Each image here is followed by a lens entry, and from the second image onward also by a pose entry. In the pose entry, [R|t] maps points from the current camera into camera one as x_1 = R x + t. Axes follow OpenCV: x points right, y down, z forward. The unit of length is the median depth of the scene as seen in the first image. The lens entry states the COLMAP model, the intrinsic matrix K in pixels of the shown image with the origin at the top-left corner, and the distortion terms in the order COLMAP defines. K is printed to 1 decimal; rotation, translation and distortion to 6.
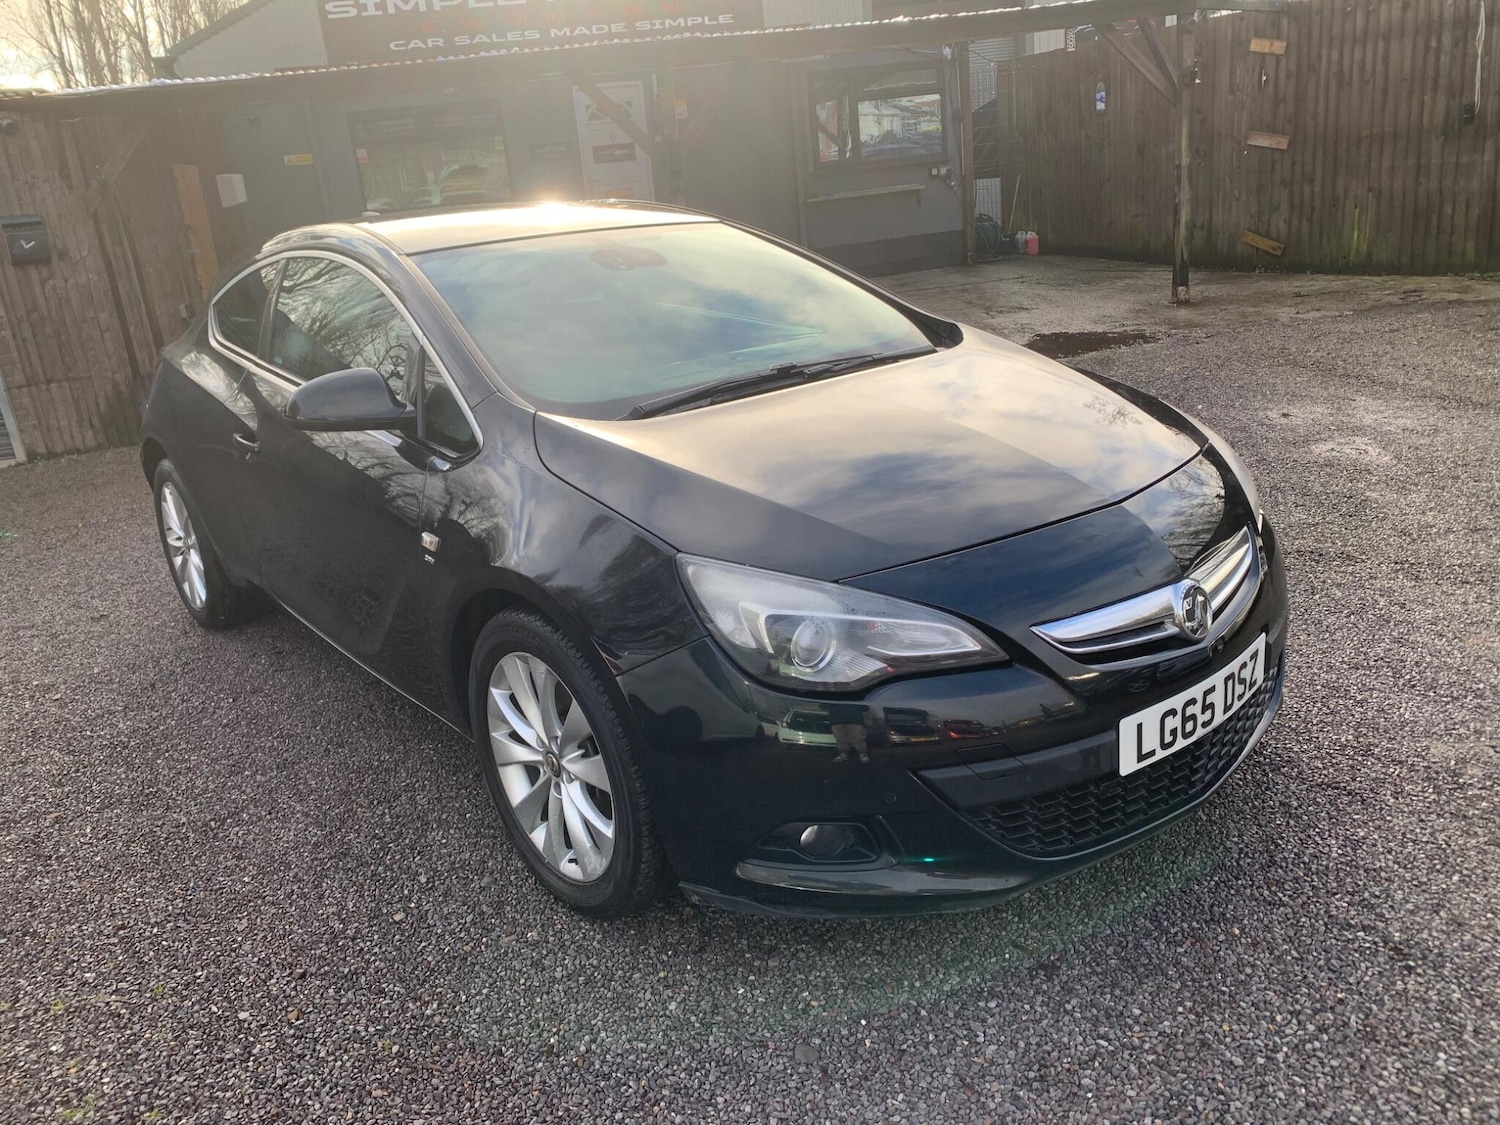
lens RADIAL K [[1137.1, 0, 720.7], [0, 1137.1, 554.6], [0, 0, 1]] dist [0.010144, -0.009680]
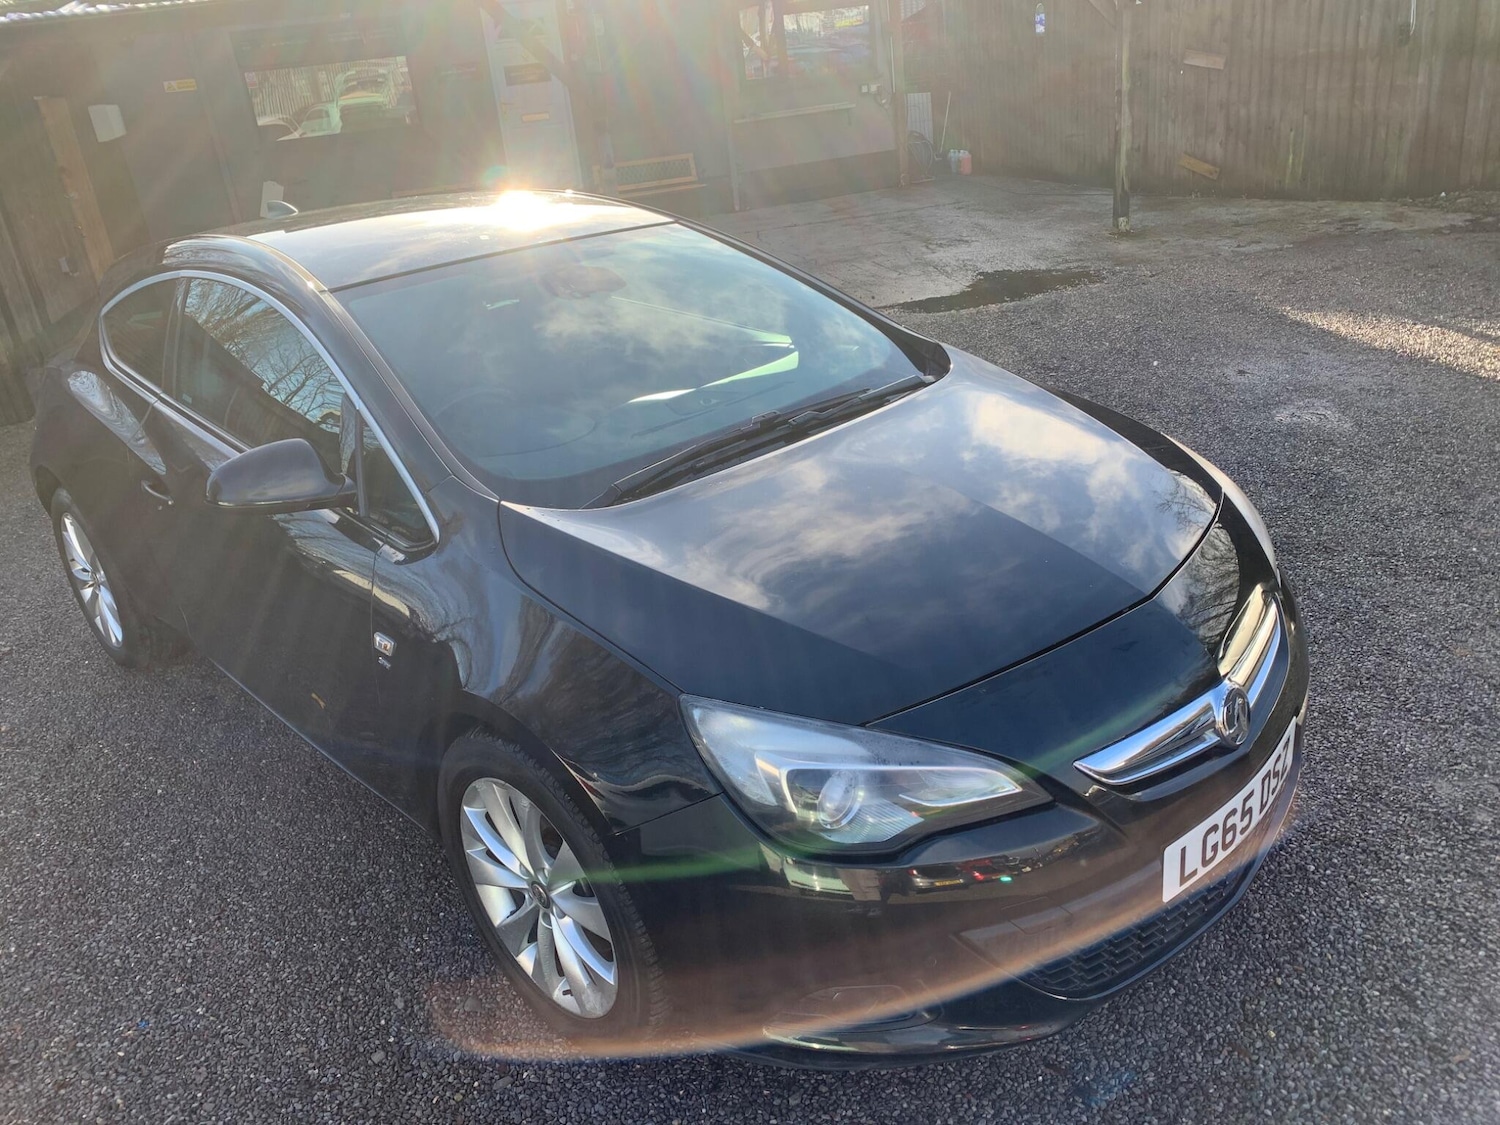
lens RADIAL K [[1137.1, 0, 742.7], [0, 1137.1, 563.0], [0, 0, 1]] dist [0.010144, -0.009680]
pose [[0.995954, -0.044462, 0.078088, -0.037259], [0.037487, 0.995360, 0.088622, -0.124062], [-0.081666, -0.085336, 0.993000, 0.084907]]
